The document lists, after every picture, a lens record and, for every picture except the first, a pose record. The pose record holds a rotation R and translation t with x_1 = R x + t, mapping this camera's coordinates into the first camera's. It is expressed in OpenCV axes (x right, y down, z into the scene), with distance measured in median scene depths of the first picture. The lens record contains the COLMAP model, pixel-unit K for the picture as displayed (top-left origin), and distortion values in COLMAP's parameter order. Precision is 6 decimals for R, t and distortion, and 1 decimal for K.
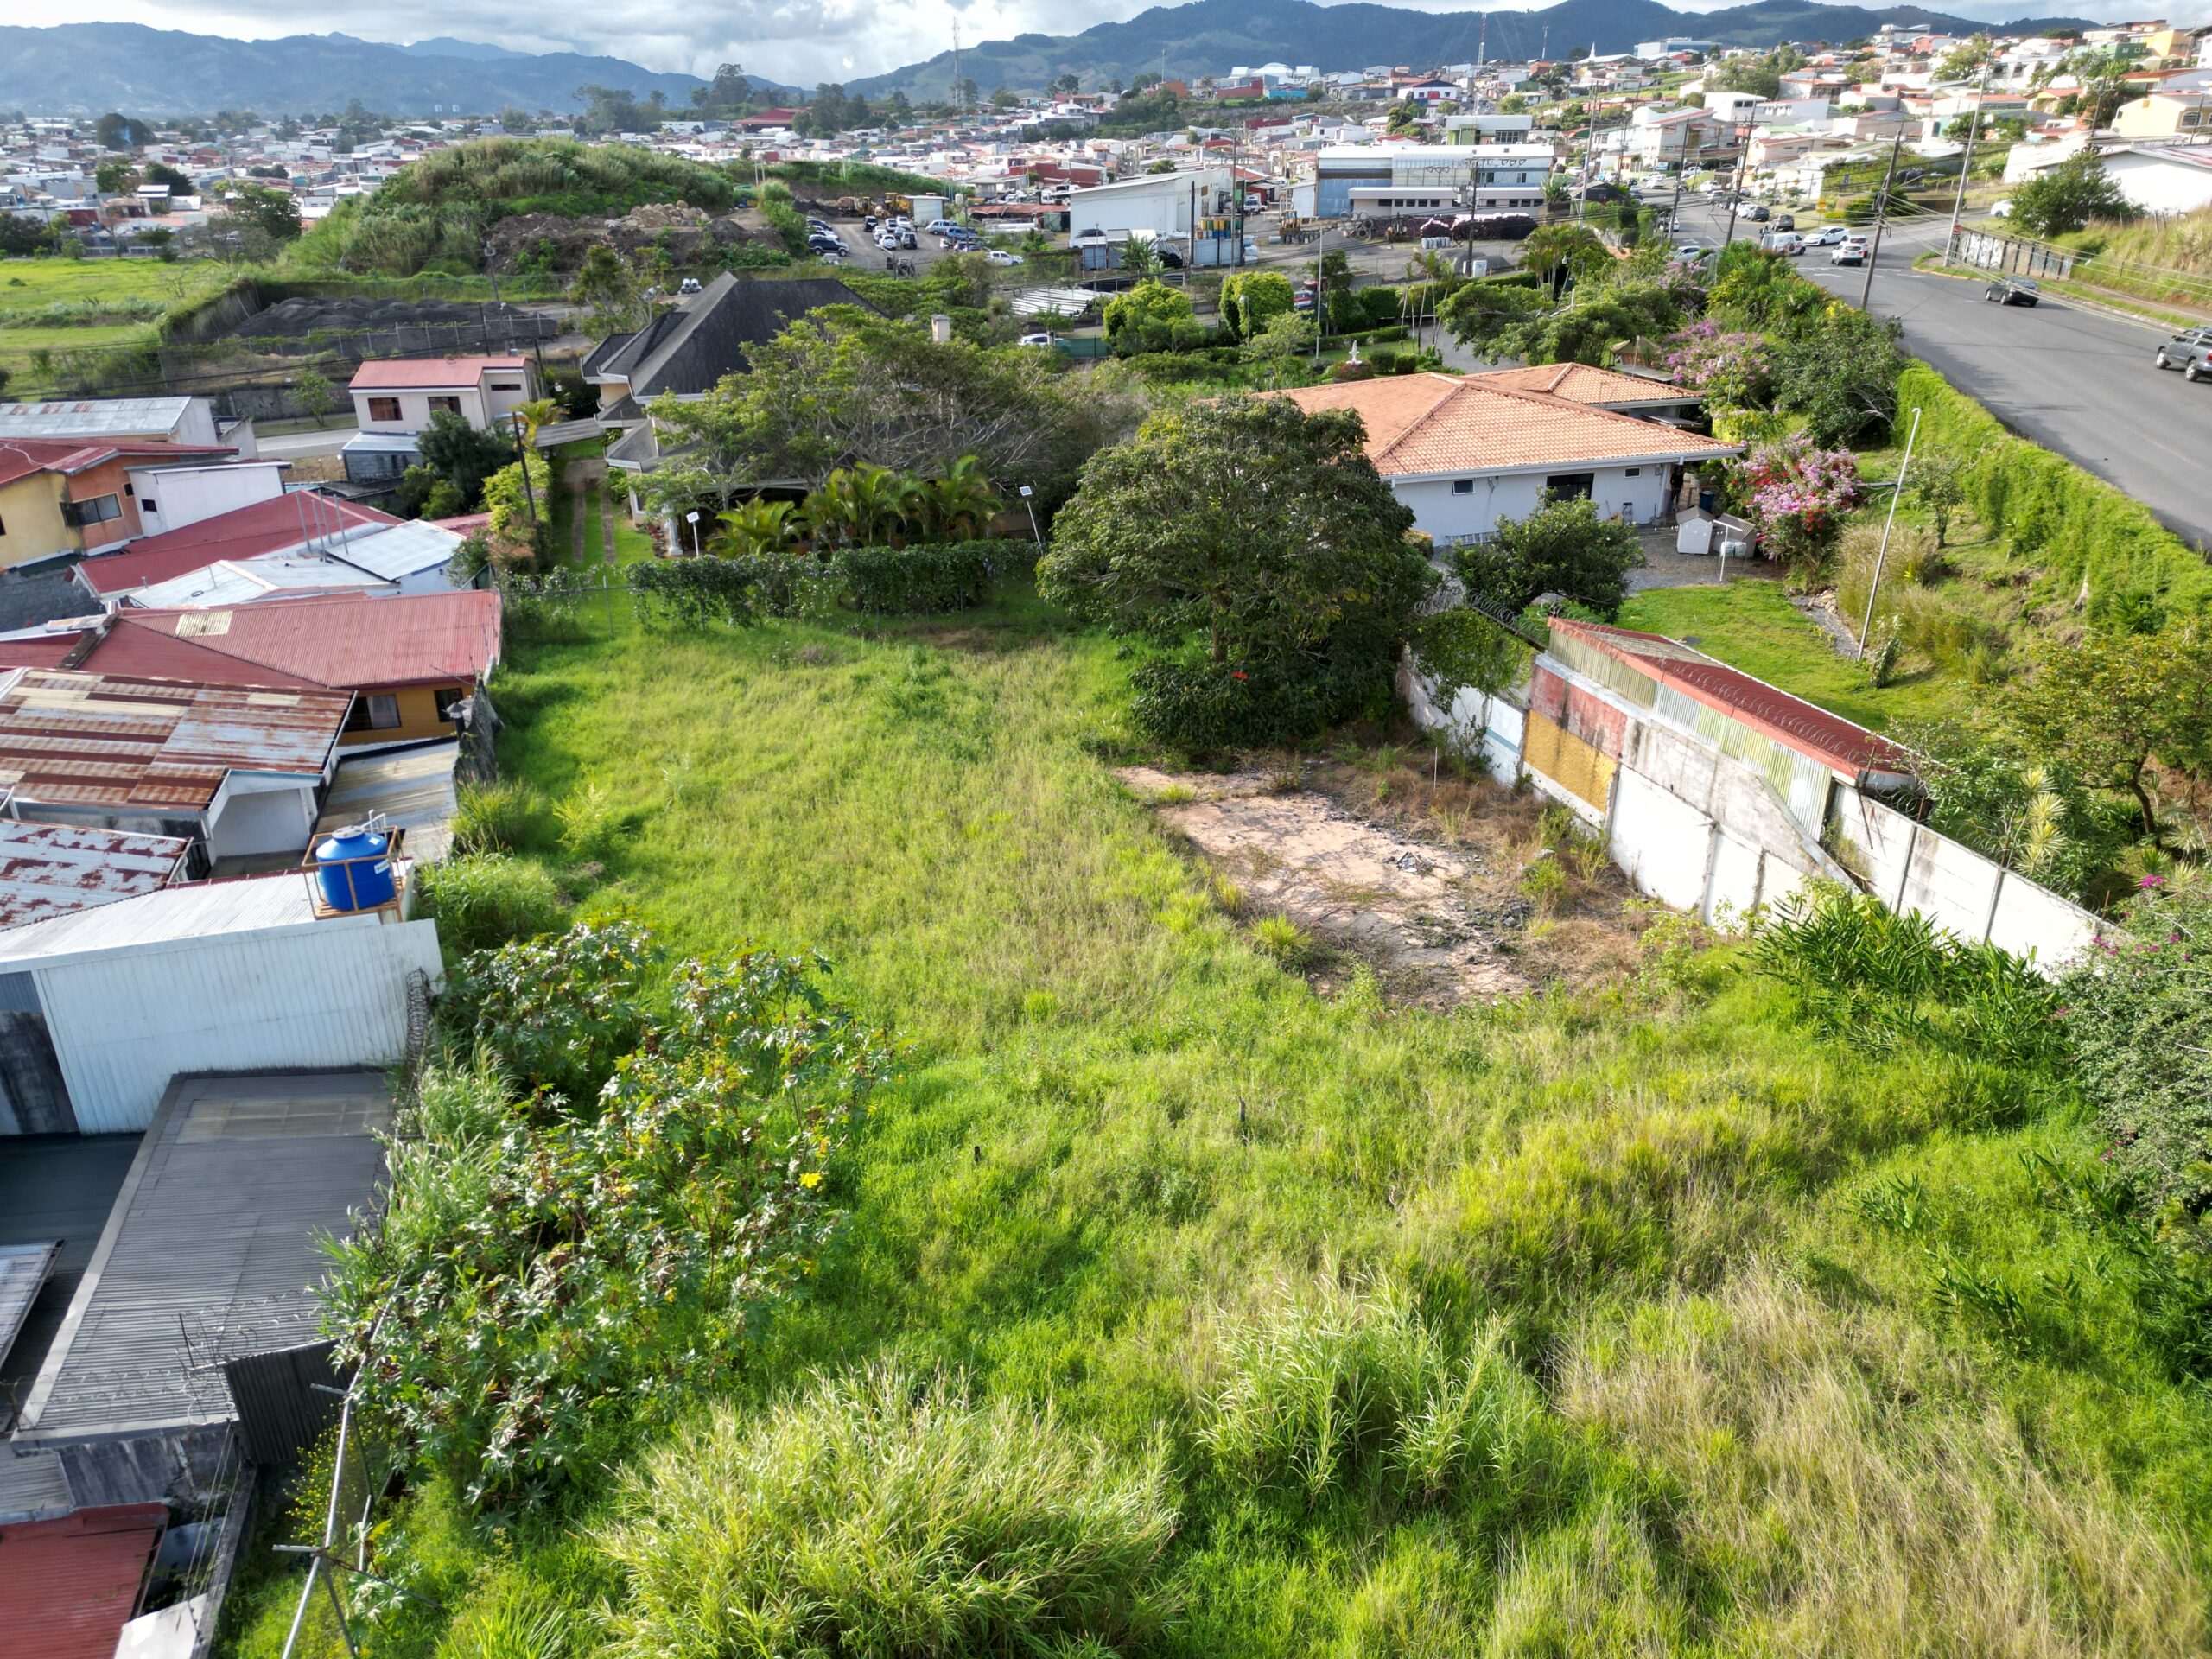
lens RADIAL K [[1541.9, 0, 1107.8], [0, 1541.9, 834.4], [0, 0, 1]] dist [0.078144, -0.079917]
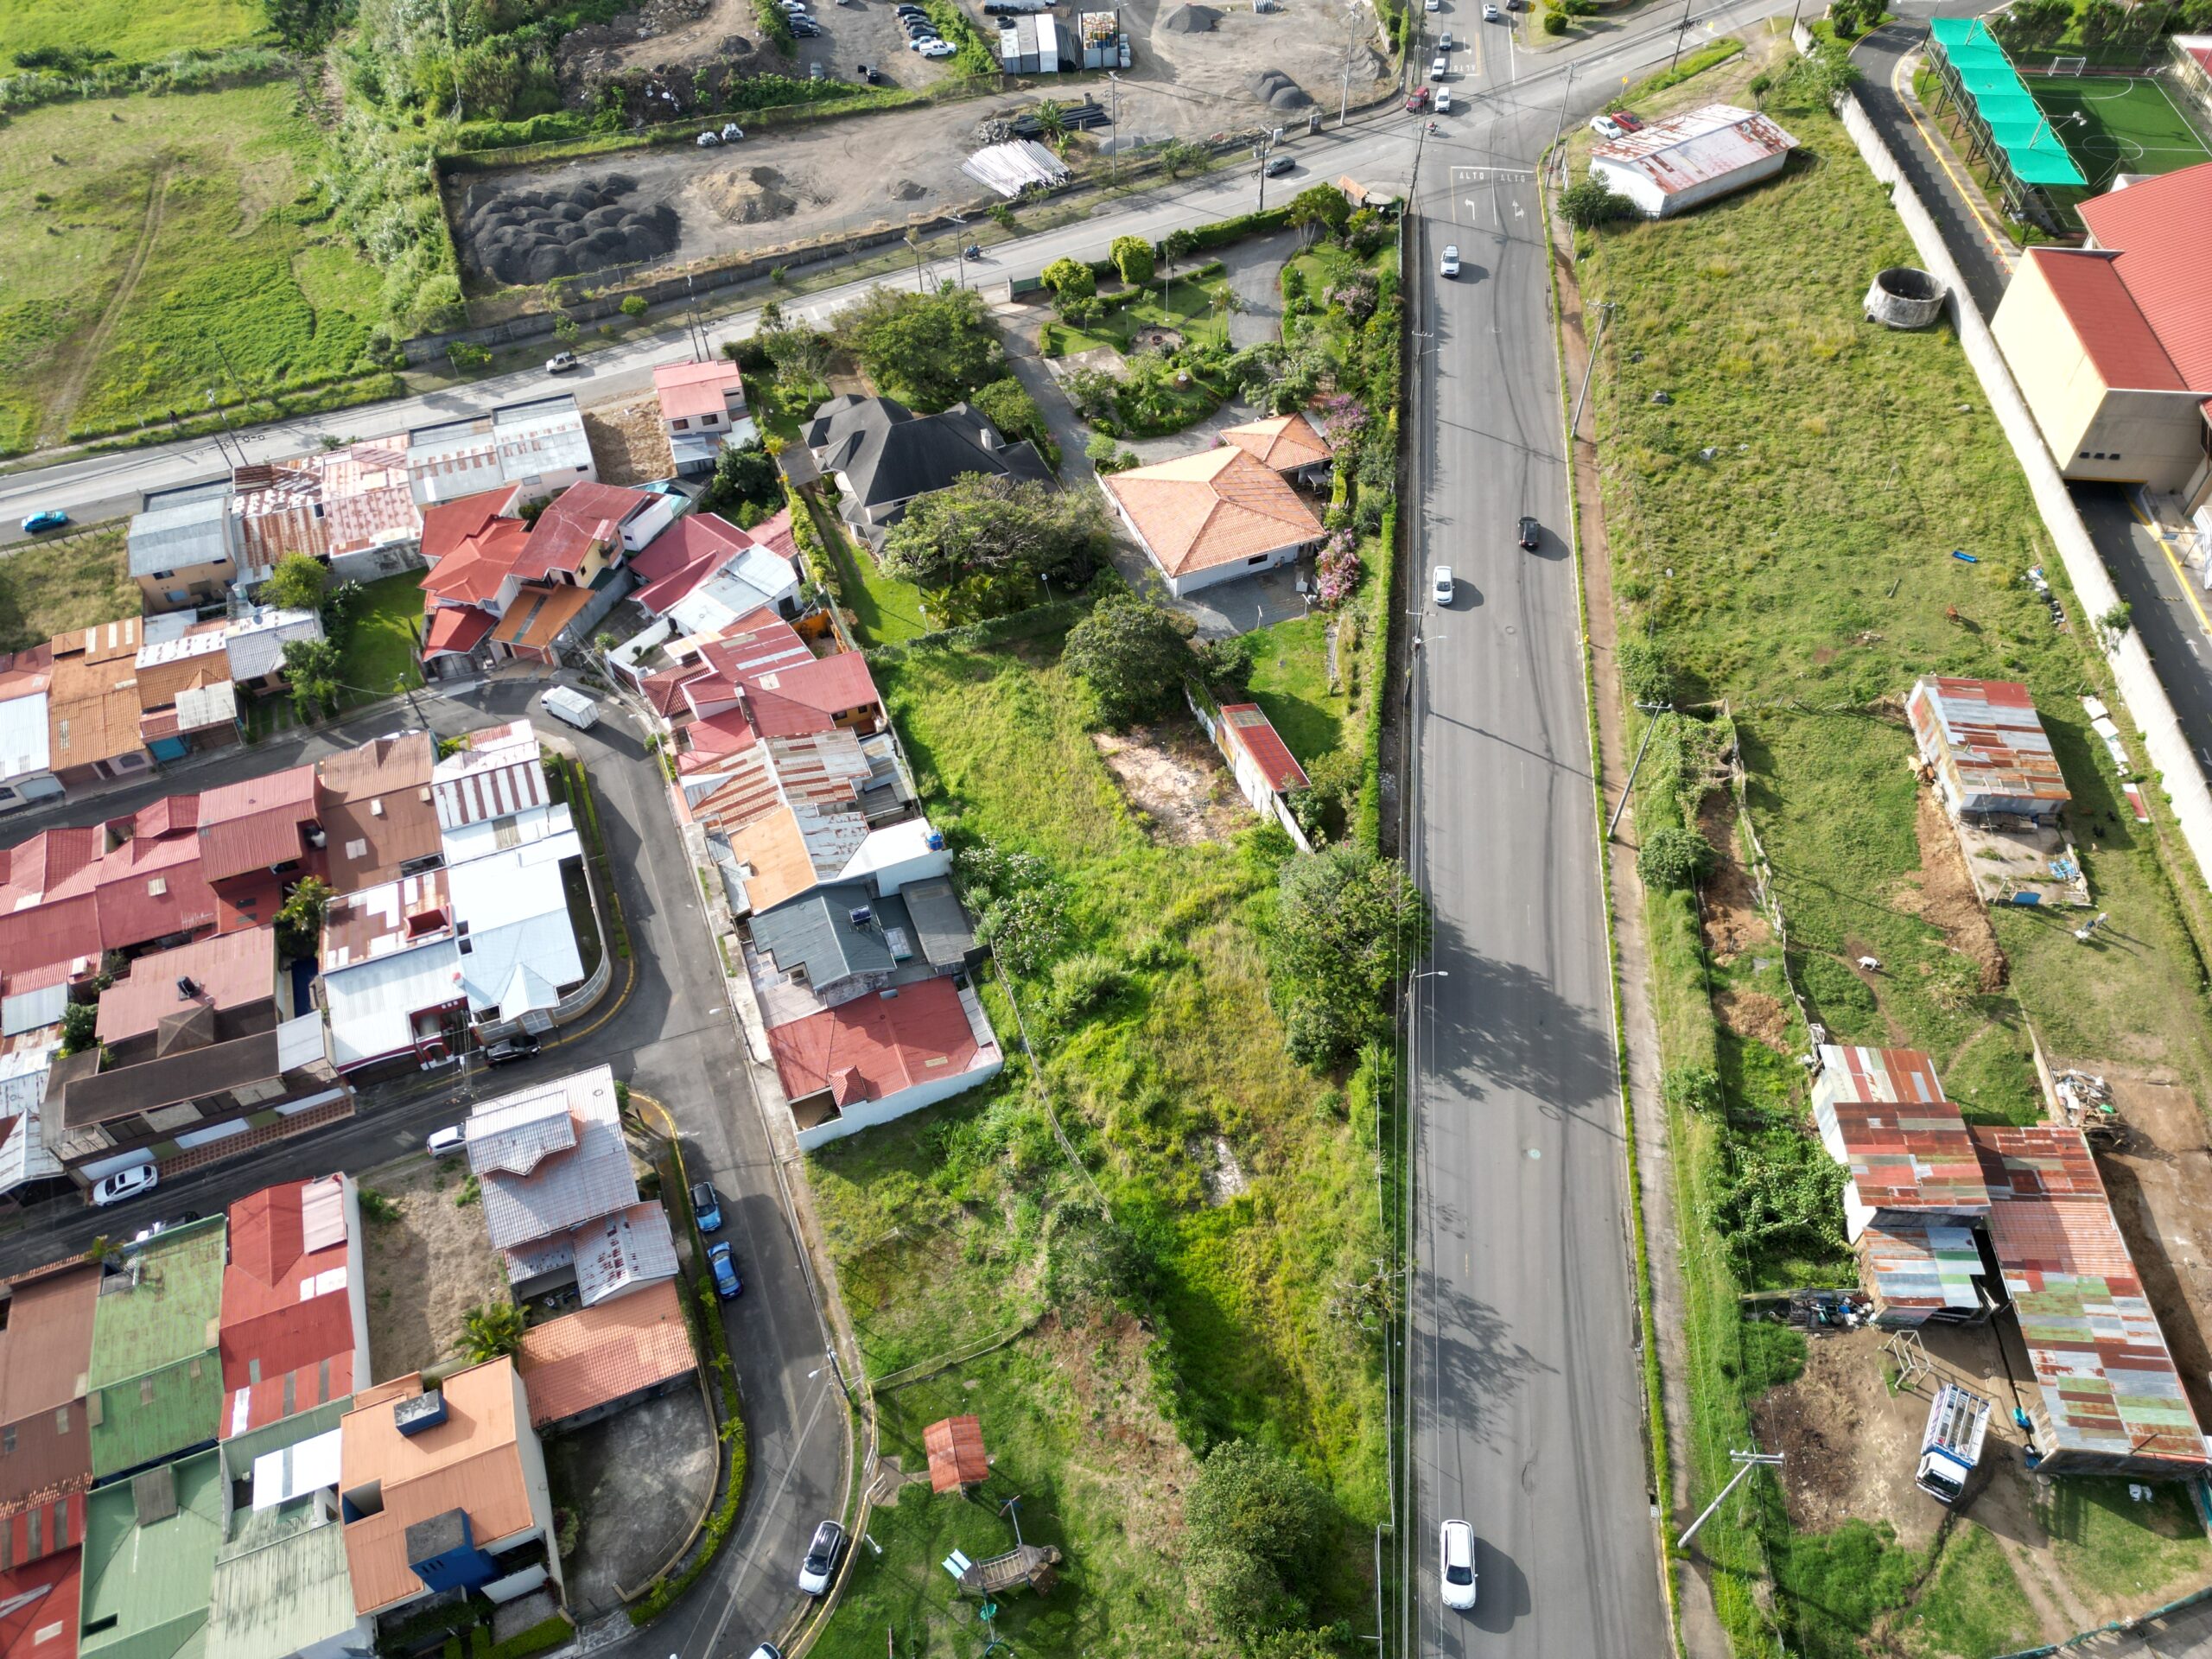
lens RADIAL K [[1541.9, 0, 1106.0], [0, 1541.9, 829.5], [0, 0, 1]] dist [0.085340, -0.086669]
pose [[0.996769, -0.064762, 0.047512, -0.159669], [0.040021, 0.913311, 0.405292, -1.382558], [-0.069640, -0.402081, 0.912952, -2.370873]]
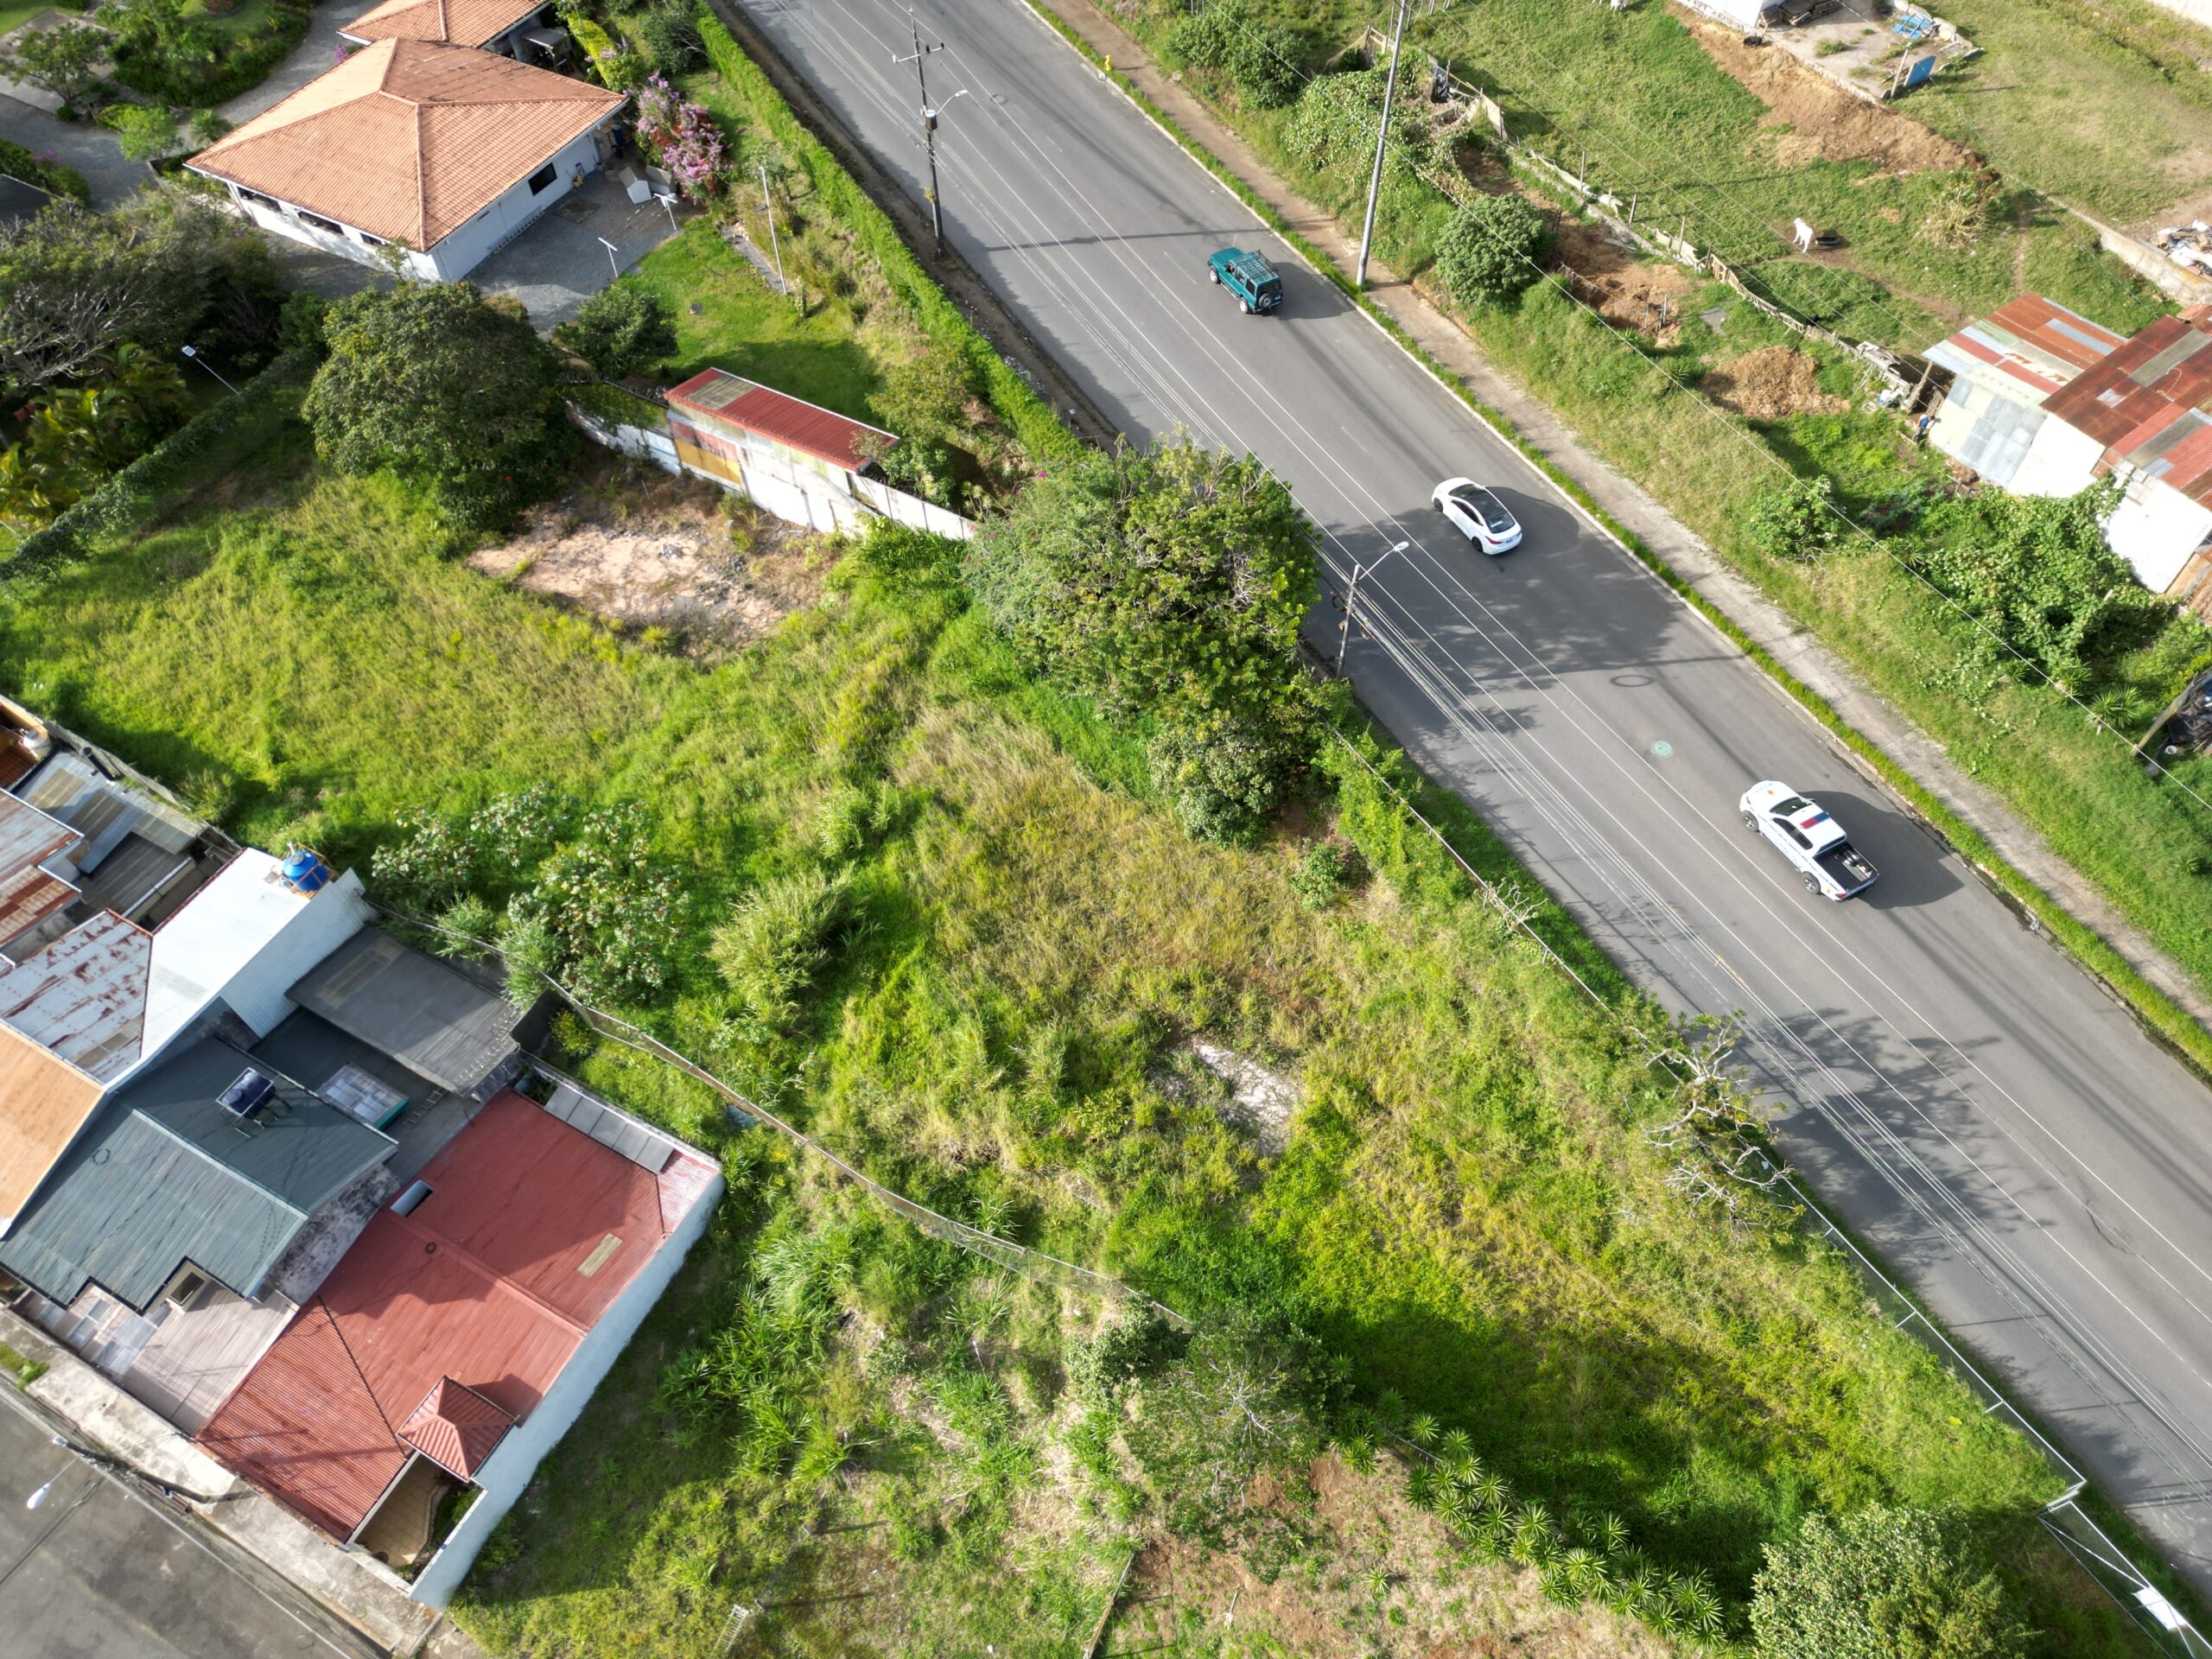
lens RADIAL K [[1541.9, 0, 1106.0], [0, 1541.9, 829.5], [0, 0, 1]] dist [0.085340, -0.086669]
pose [[0.722163, -0.569629, 0.392434, -0.392277], [0.300608, 0.769396, 0.563617, -0.682307], [-0.622989, -0.289054, 0.726865, -0.903291]]
